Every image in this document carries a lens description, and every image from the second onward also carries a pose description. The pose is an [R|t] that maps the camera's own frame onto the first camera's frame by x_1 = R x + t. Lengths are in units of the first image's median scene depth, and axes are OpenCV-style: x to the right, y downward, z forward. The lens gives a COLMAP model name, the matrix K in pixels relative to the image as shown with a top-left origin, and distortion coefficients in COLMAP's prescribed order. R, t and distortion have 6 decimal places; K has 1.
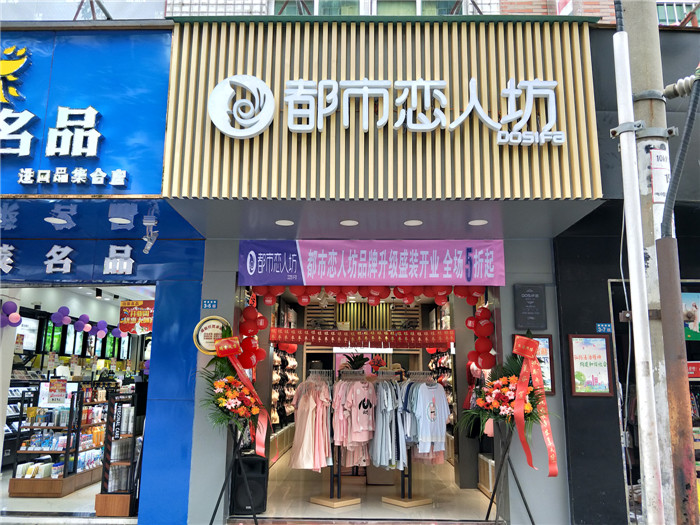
lens RADIAL K [[516.8, 0, 350.0], [0, 516.8, 262.5], [0, 0, 1]] dist [0.003454, -0.005760]
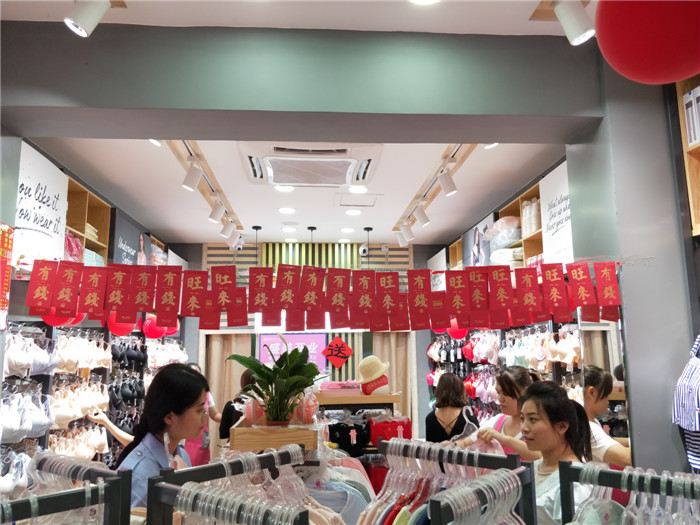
lens RADIAL K [[516.8, 0, 350.0], [0, 516.8, 262.5], [0, 0, 1]] dist [0.003454, -0.005760]
pose [[0.995648, -0.006913, 0.092934, 0.035200], [0.002148, 0.998683, 0.051268, 0.156462], [-0.093166, -0.050845, 0.994351, 0.987504]]
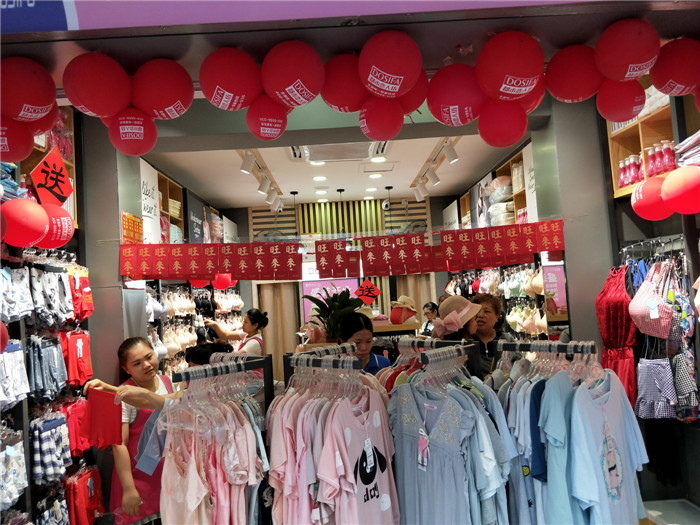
lens RADIAL K [[516.8, 0, 350.0], [0, 516.8, 262.5], [0, 0, 1]] dist [0.003454, -0.005760]
pose [[0.996655, -0.071530, 0.039524, 0.016794], [0.064484, 0.985434, 0.157361, 0.116750], [-0.050205, -0.154286, 0.986750, 0.792301]]
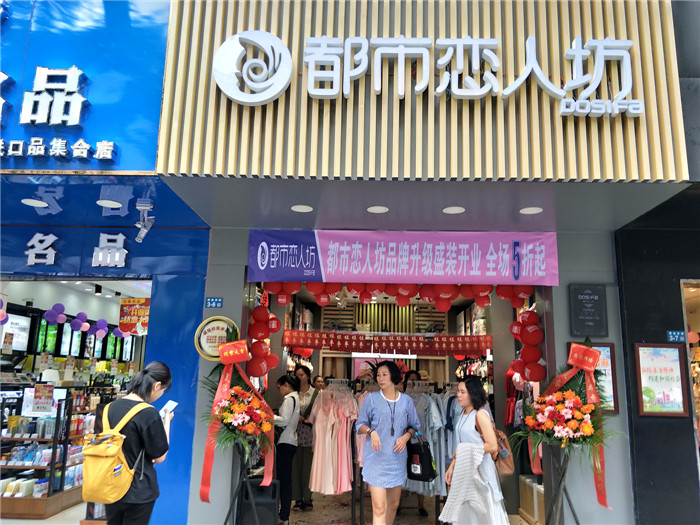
lens RADIAL K [[529.2, 0, 371.8], [0, 529.2, 276.6], [0, 0, 1]] dist [-0.005554, -0.000730]
pose [[0.999835, 0.014001, 0.011617, -0.020831], [-0.014297, 0.999564, 0.025850, 0.011918], [-0.011250, -0.026011, 0.999598, 0.127035]]
